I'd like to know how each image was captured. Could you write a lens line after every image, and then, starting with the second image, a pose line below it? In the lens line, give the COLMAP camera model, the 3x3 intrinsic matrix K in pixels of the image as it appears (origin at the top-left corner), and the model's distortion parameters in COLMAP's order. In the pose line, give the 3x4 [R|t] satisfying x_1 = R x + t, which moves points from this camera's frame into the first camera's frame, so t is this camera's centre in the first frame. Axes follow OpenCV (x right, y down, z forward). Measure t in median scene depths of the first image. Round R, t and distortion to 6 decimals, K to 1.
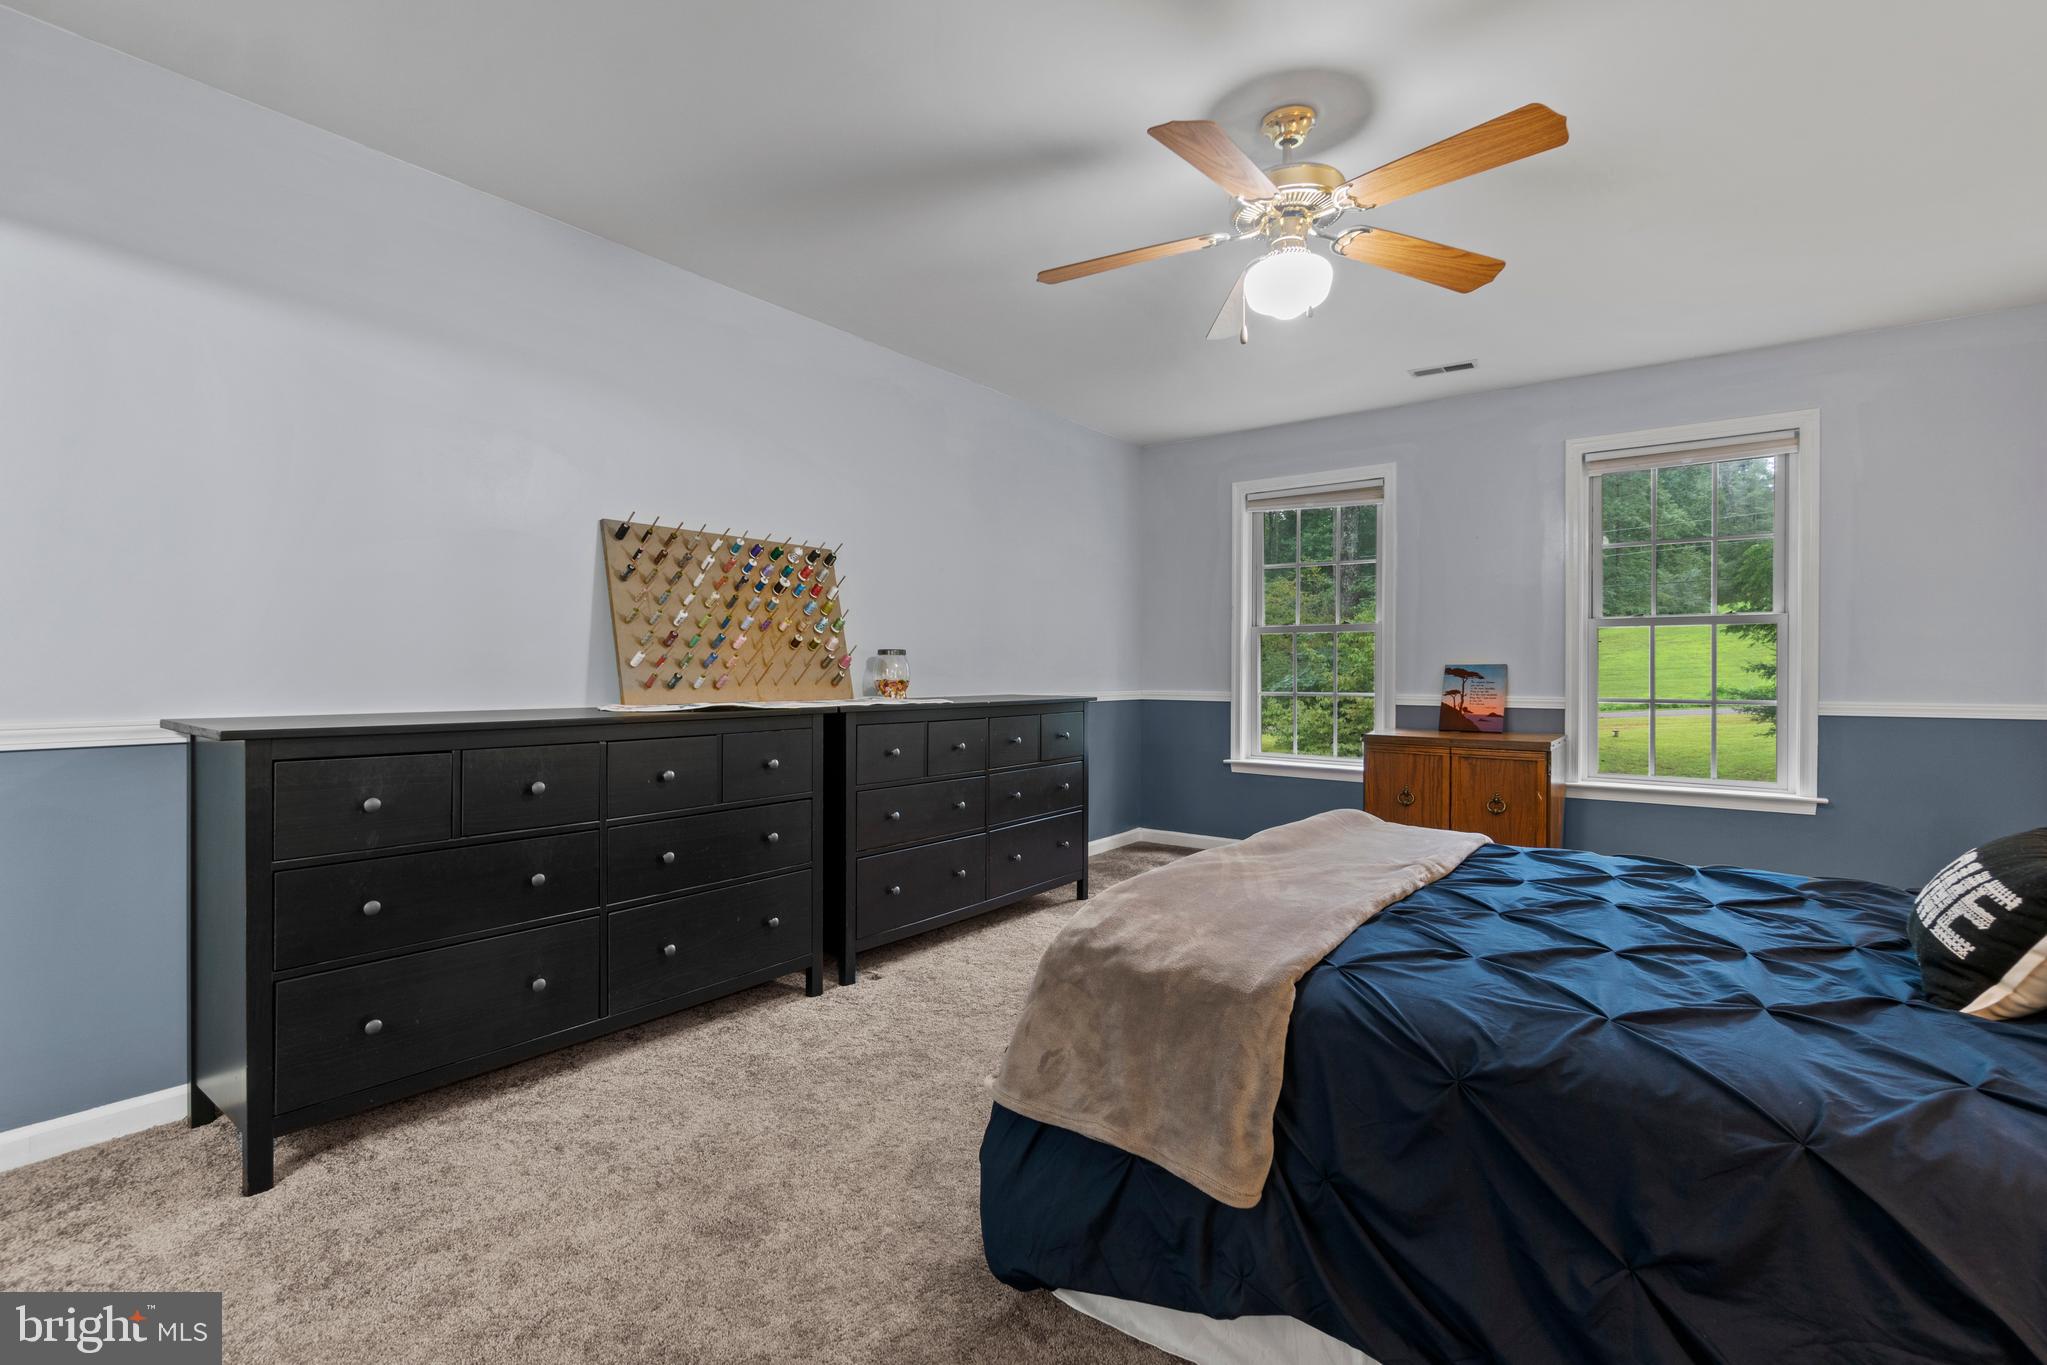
lens RADIAL K [[944.6, 0, 1015.3], [0, 944.6, 684.4], [0, 0, 1]] dist [0.000136, 0.000654]
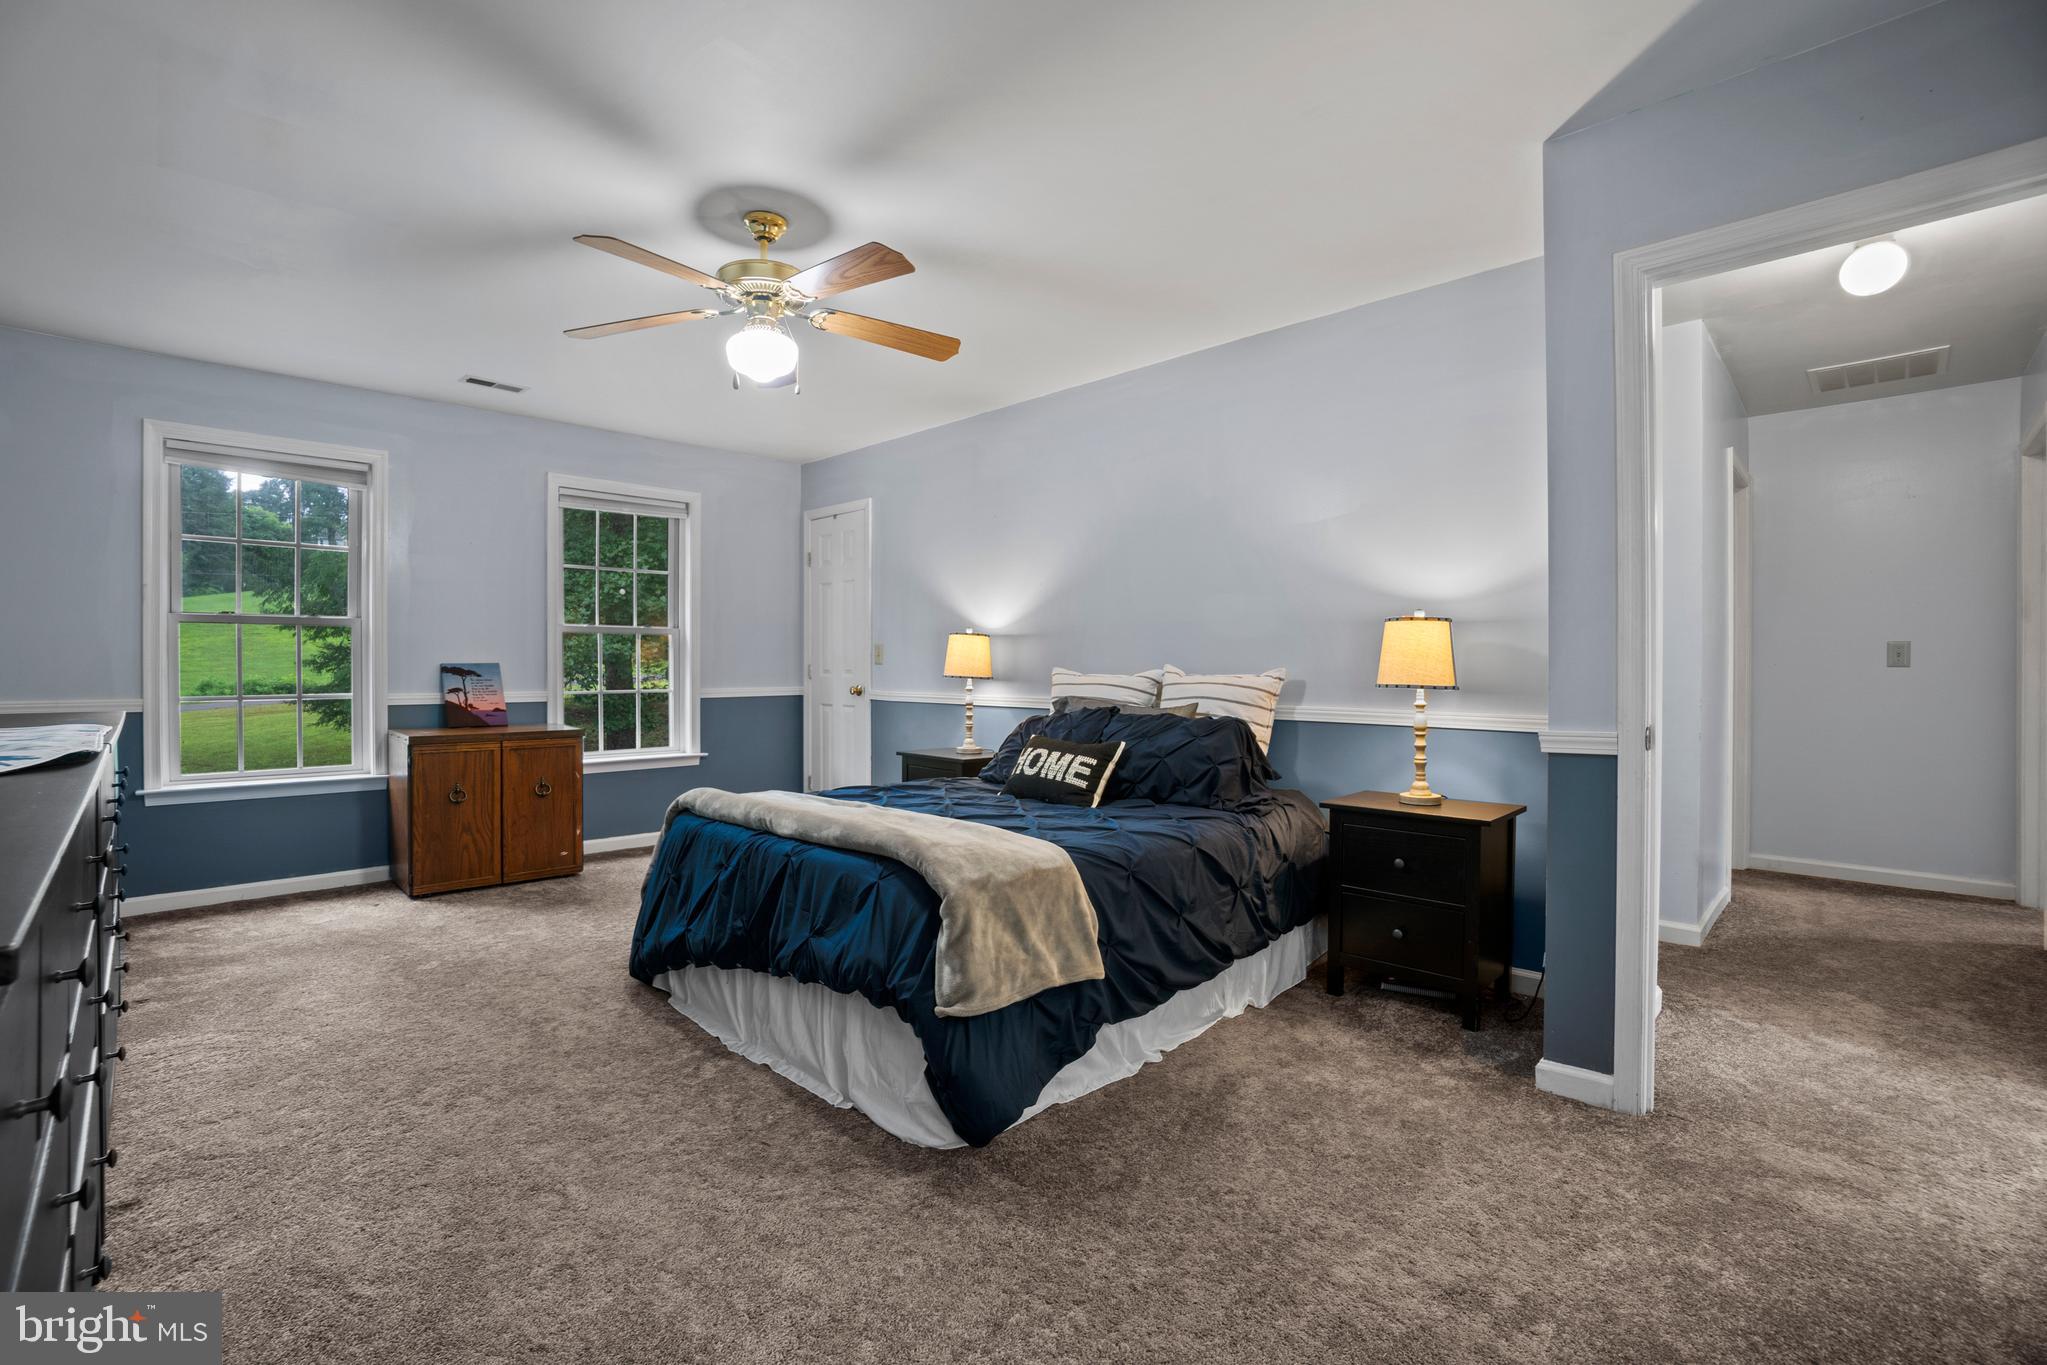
lens RADIAL K [[906.1, 0, 1006.6], [0, 906.1, 683.1], [0, 0, 1]] dist [-0.058508, 0.021337]
pose [[0.140702, -0.020702, 0.989835, -0.576813], [0.014565, 0.999716, 0.018838, -0.012322], [-0.989945, 0.011766, 0.140964, 0.373642]]
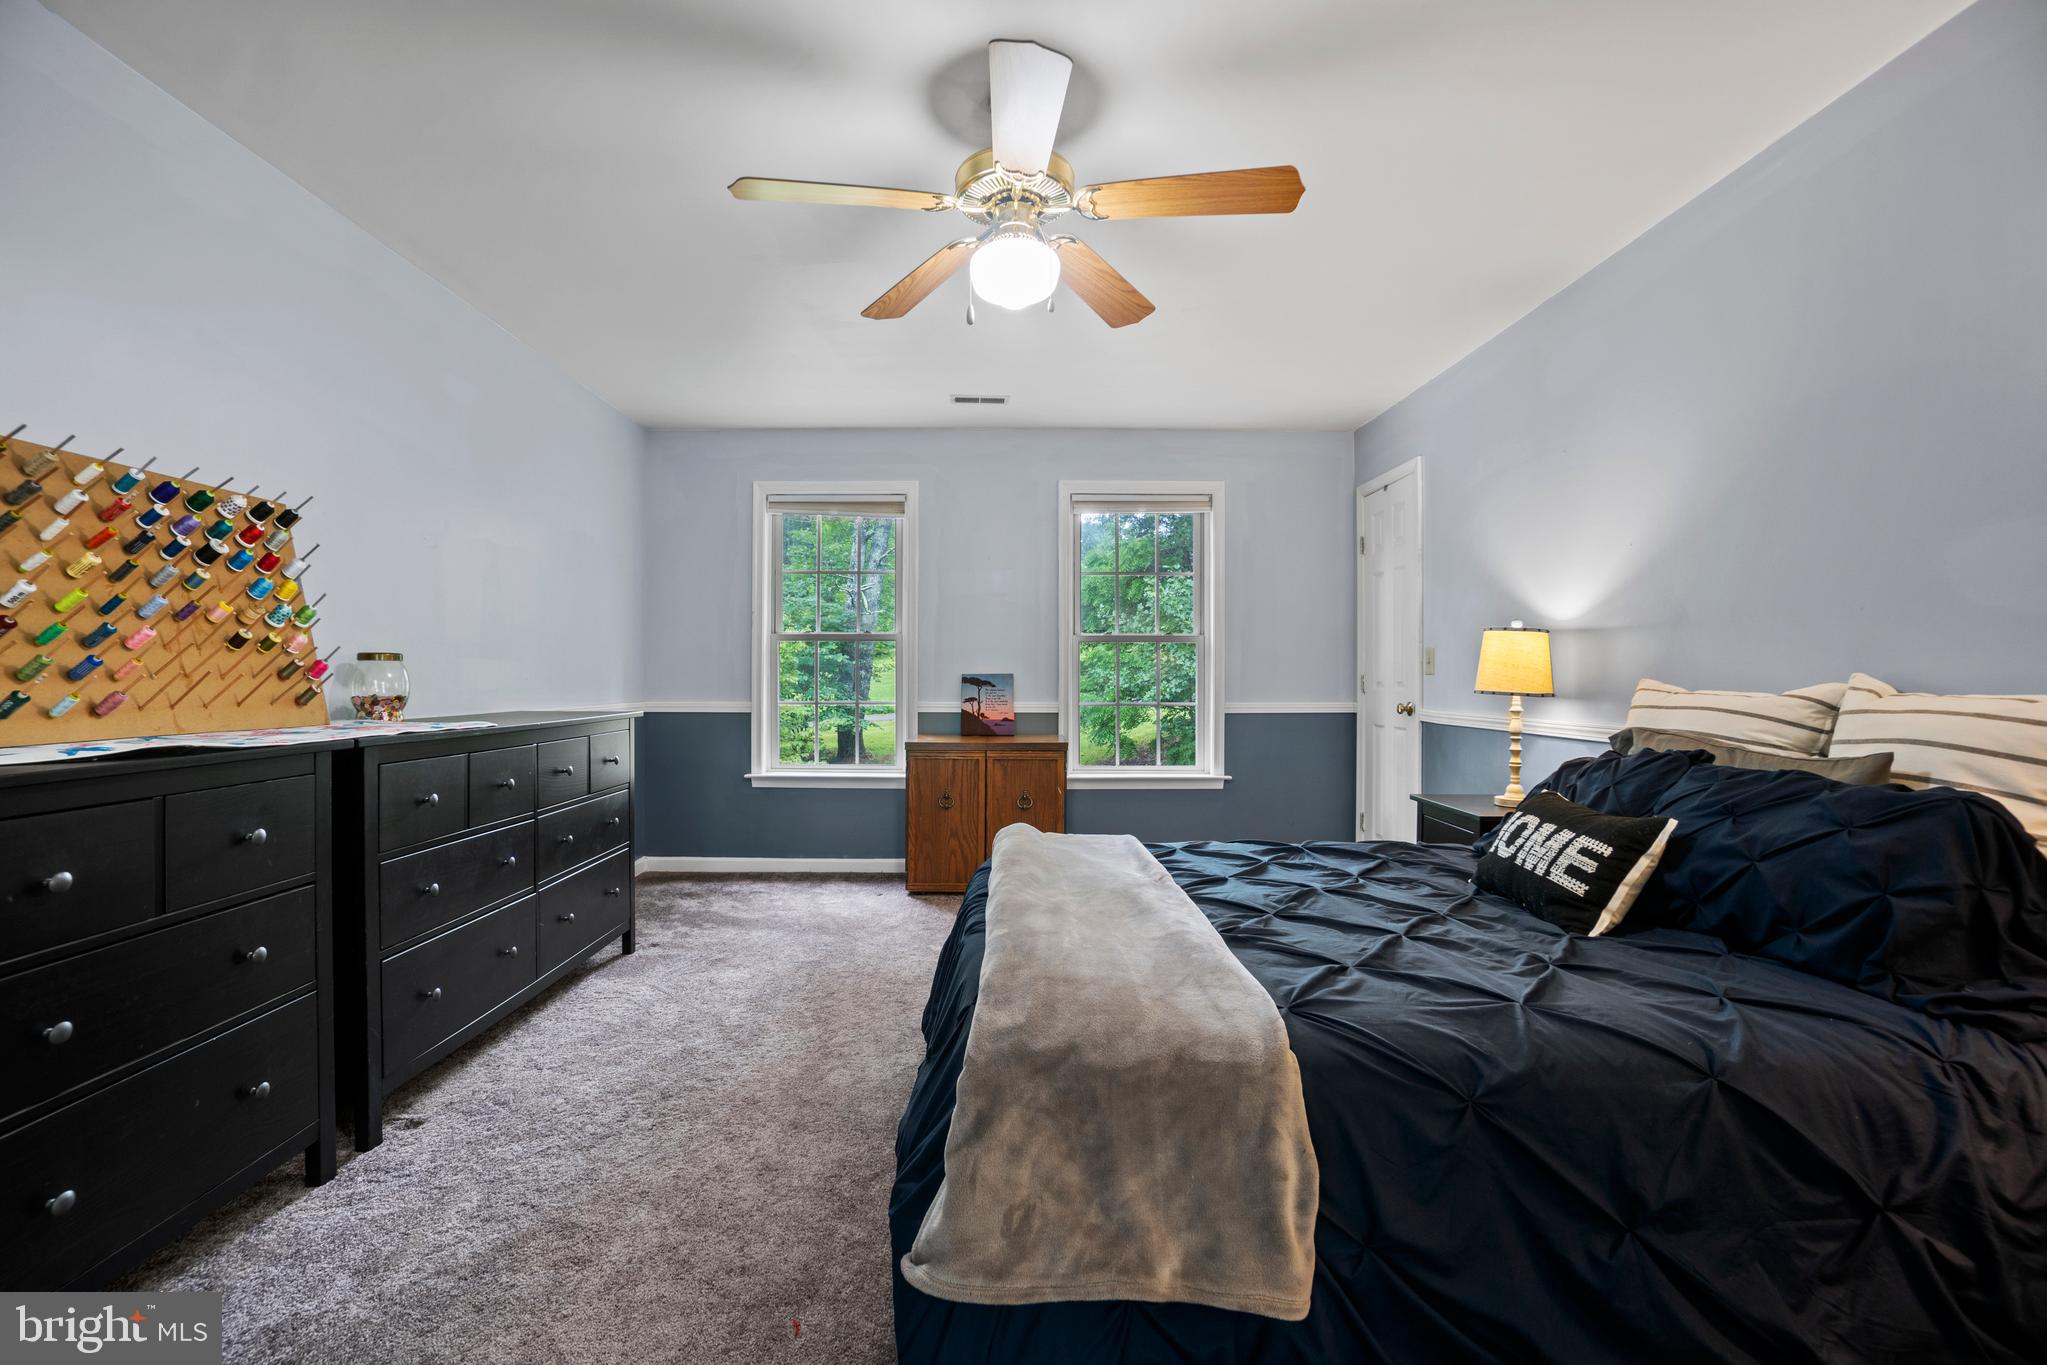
lens RADIAL K [[906.1, 0, 1006.6], [0, 906.1, 683.1], [0, 0, 1]] dist [-0.058508, 0.021337]
pose [[0.797533, -0.005346, 0.603252, -0.180387], [0.009970, 0.999941, -0.004319, -0.007723], [-0.603193, 0.009460, 0.797539, 0.208041]]
